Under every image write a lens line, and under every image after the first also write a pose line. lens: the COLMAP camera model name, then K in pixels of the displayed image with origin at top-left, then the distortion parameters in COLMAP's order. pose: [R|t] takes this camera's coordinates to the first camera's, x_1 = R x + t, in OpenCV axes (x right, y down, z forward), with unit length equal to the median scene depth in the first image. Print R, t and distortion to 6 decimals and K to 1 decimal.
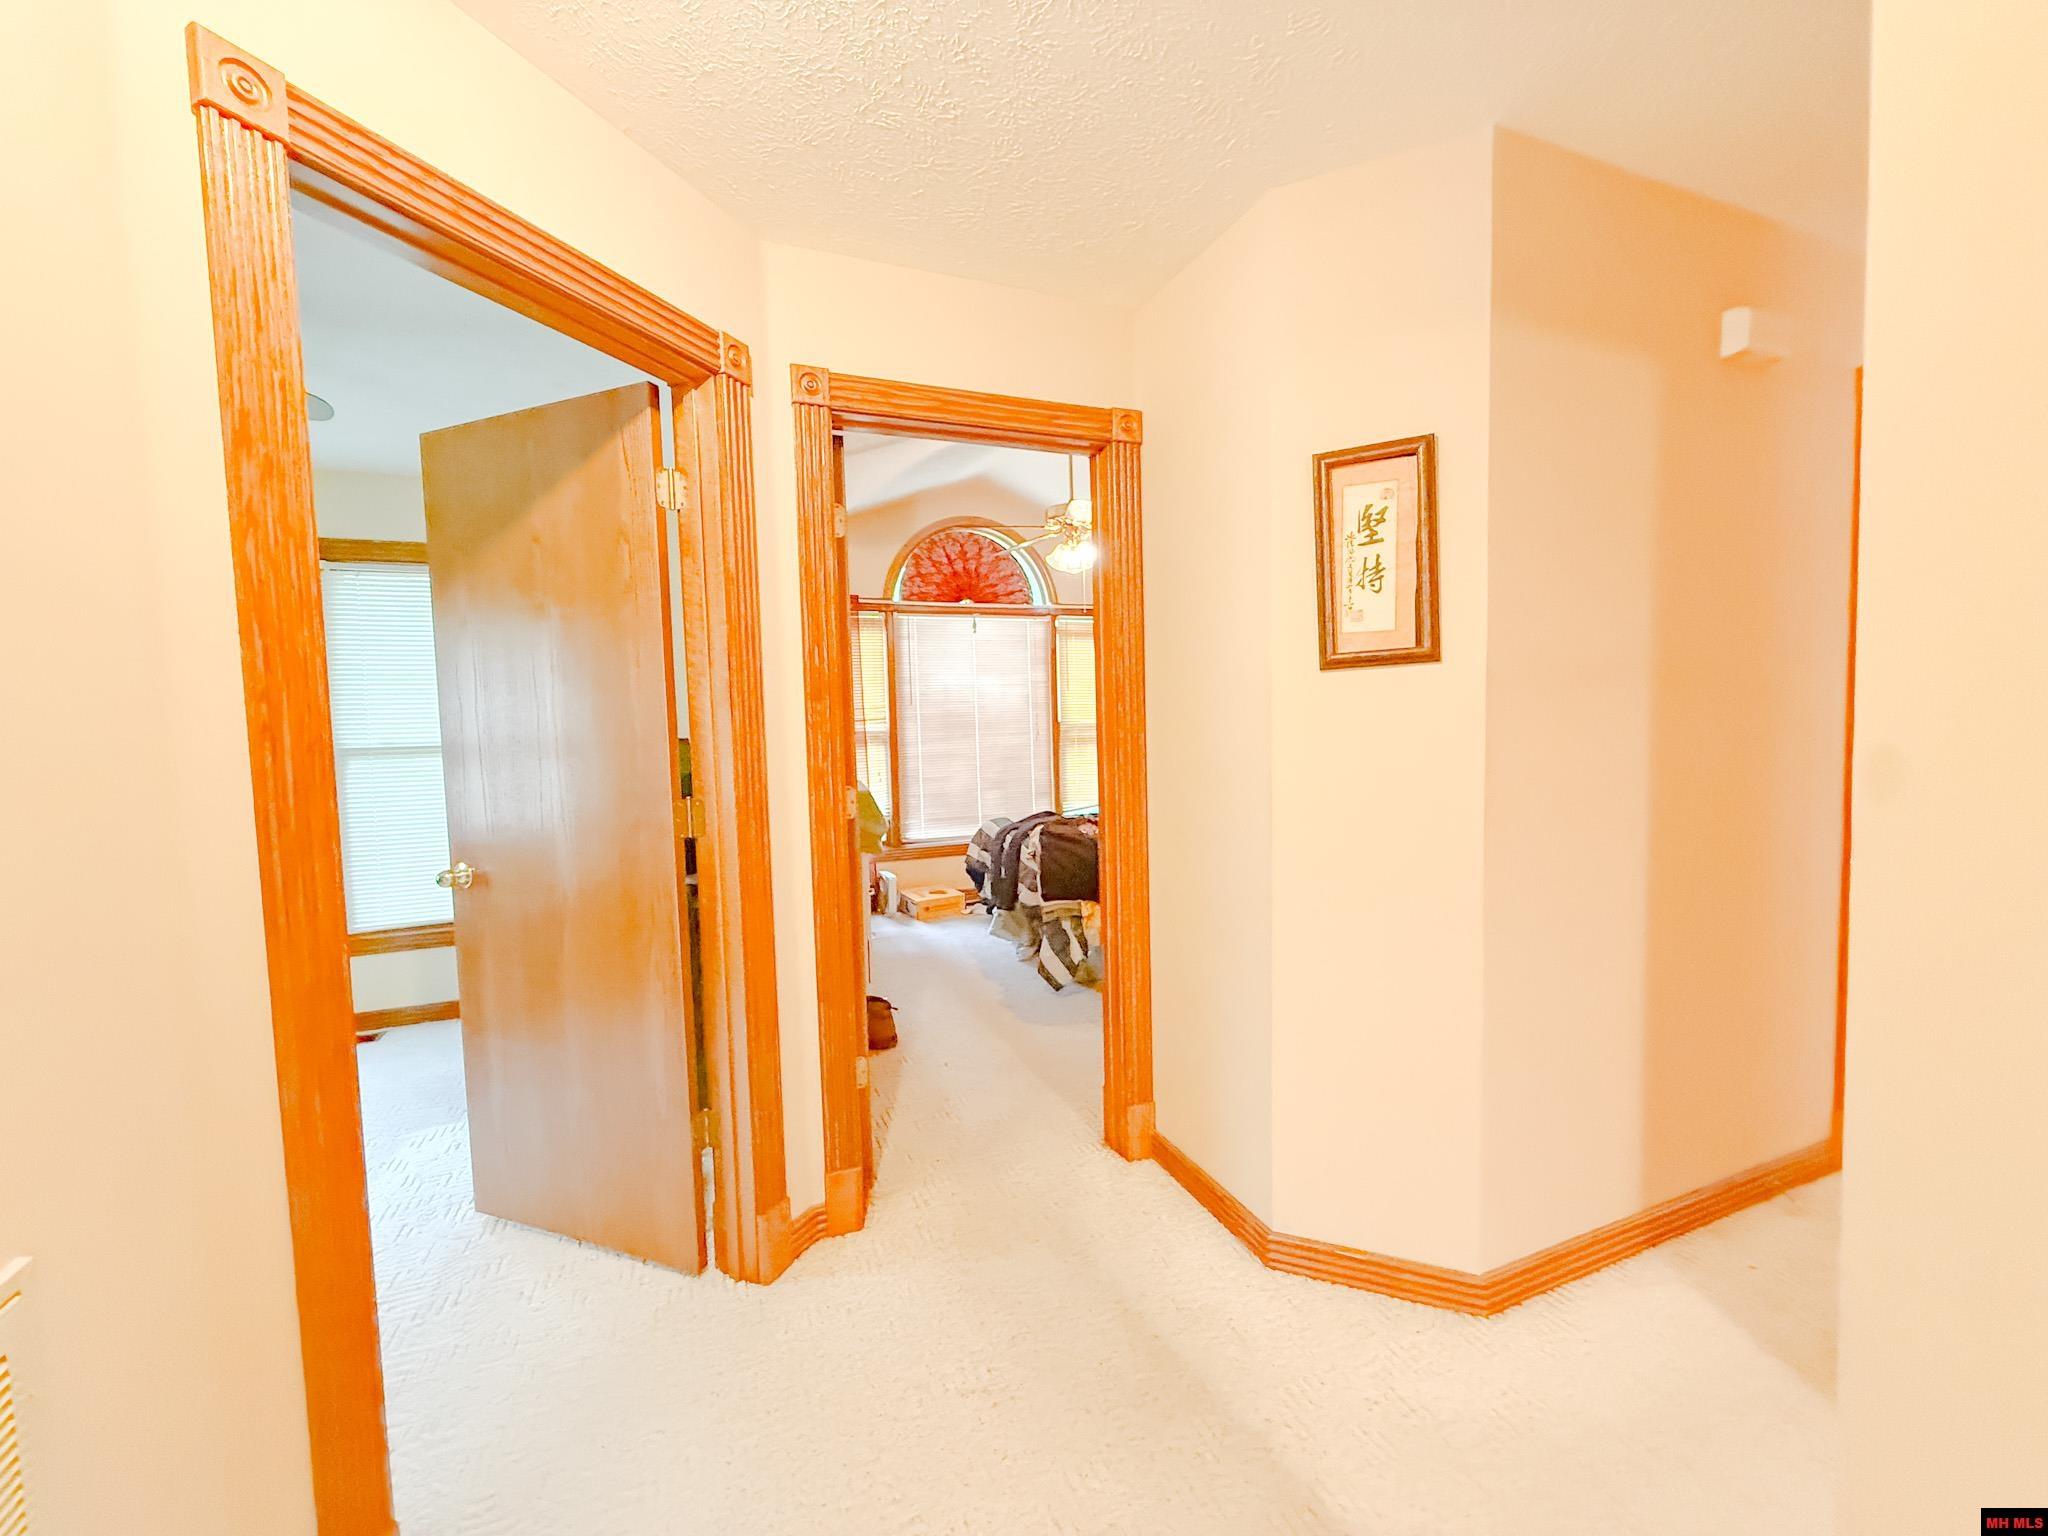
lens RADIAL K [[814.6, 0, 1030.4], [0, 814.6, 771.5], [0, 0, 1]] dist [-0.001654, 0.000284]
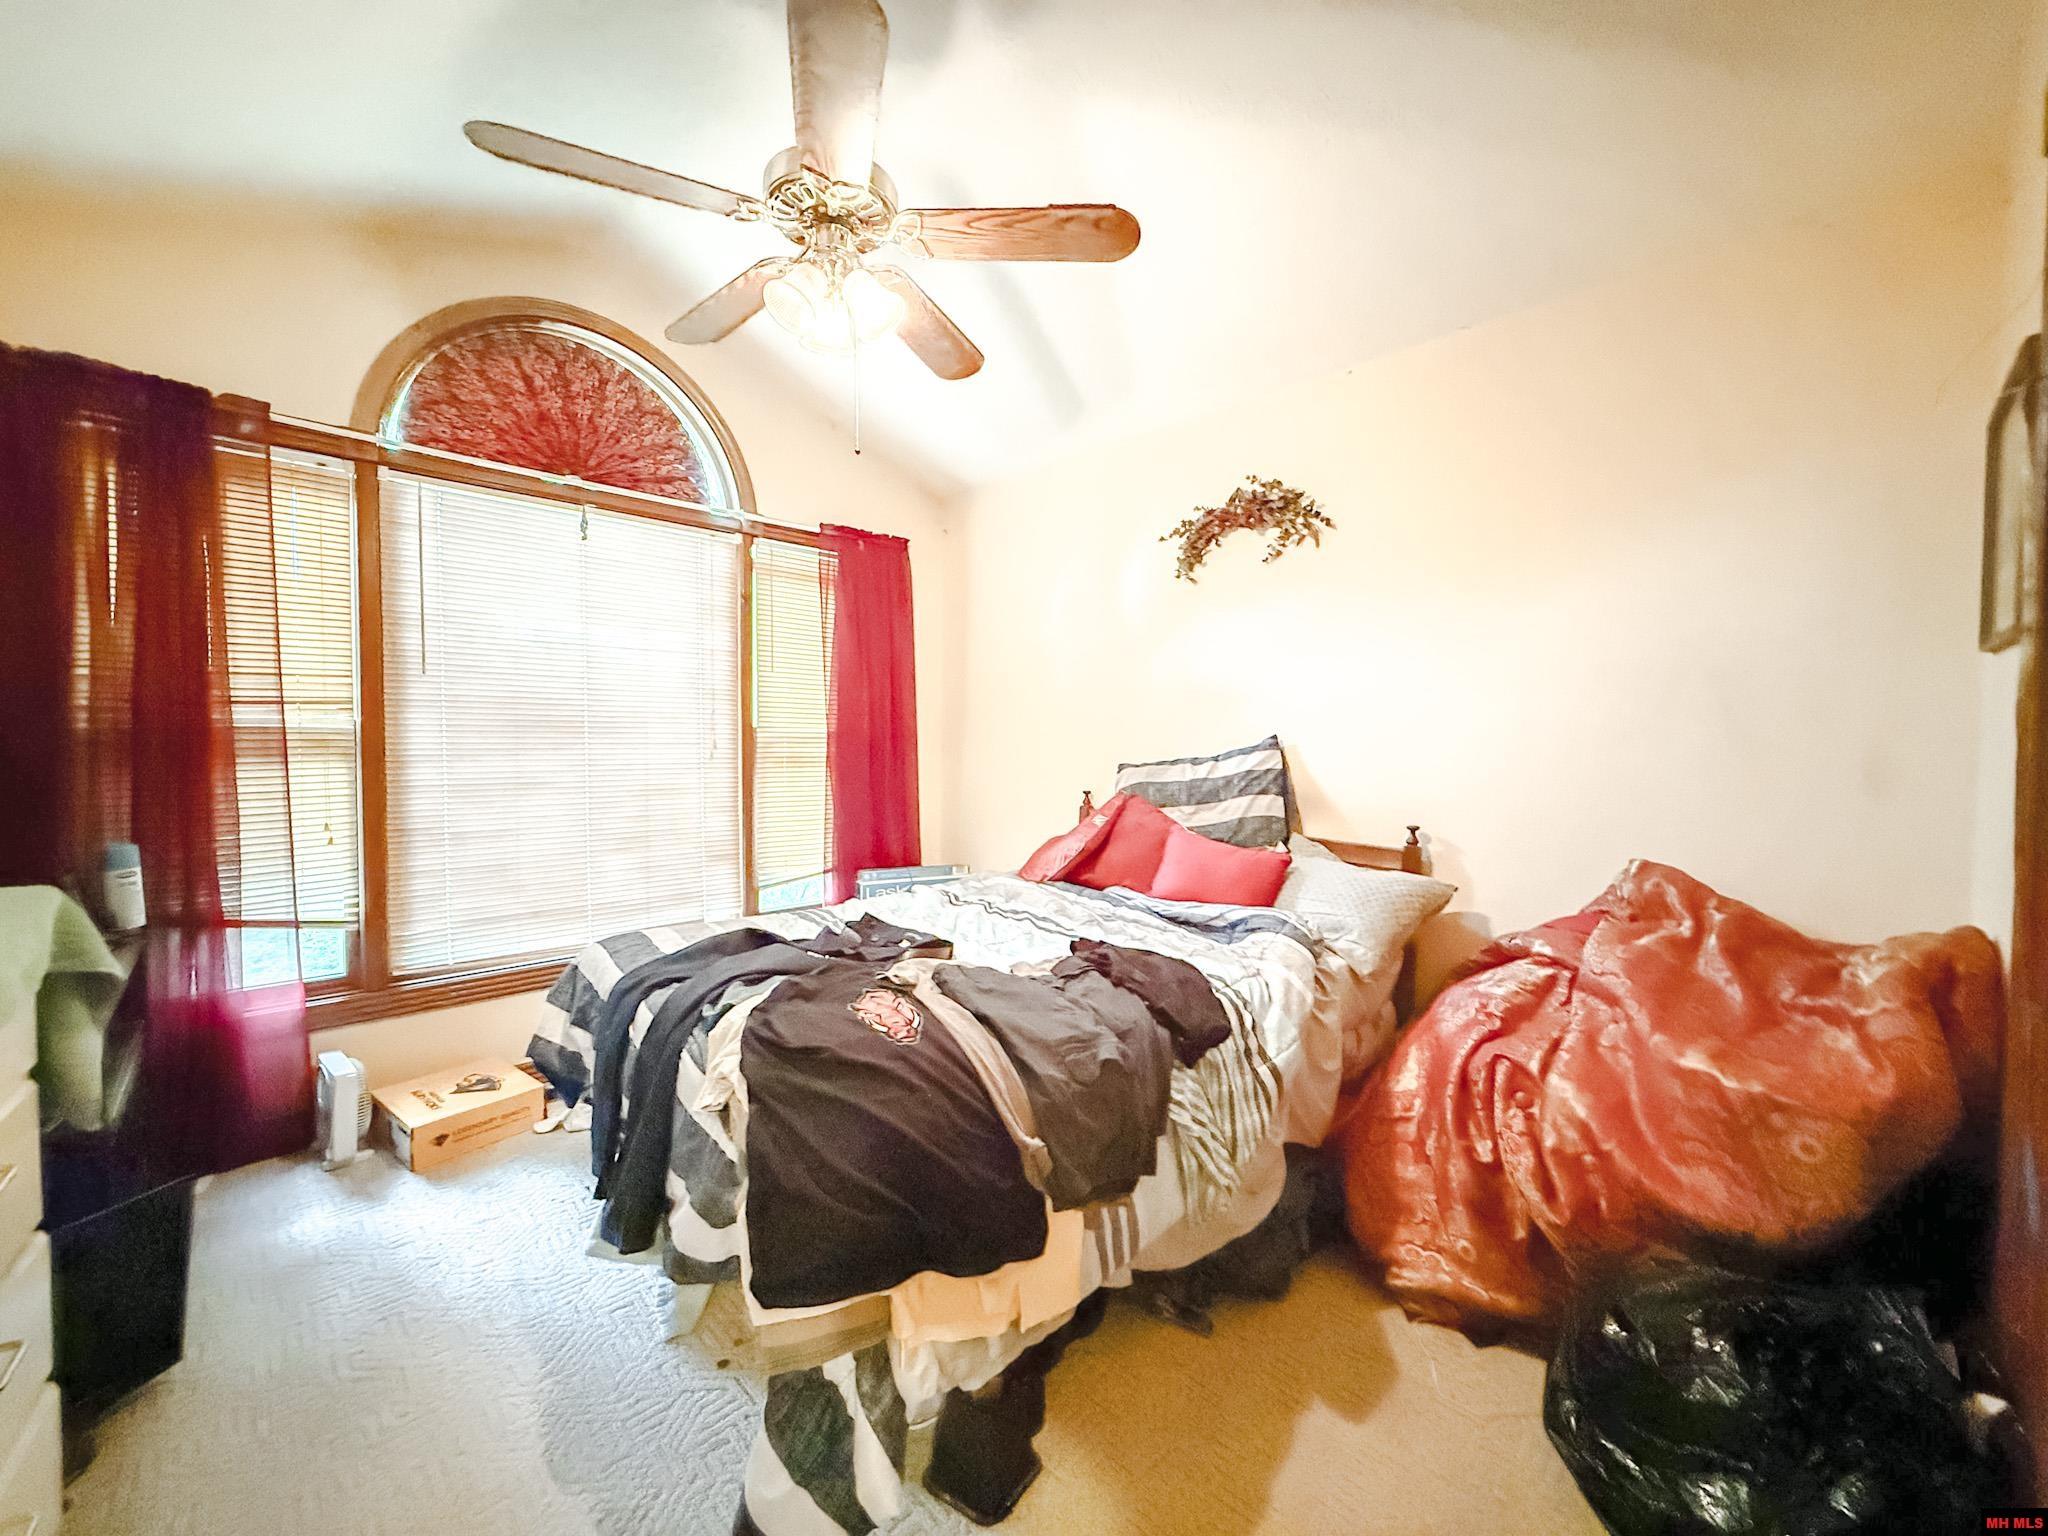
lens RADIAL K [[814.6, 0, 1021.8], [0, 814.6, 772.1], [0, 0, 1]] dist [-0.001654, 0.000284]
pose [[0.924646, 0.019217, 0.380343, -0.007928], [-0.009338, 0.999570, -0.027803, -0.017699], [-0.380714, 0.022156, 0.924427, 0.454174]]
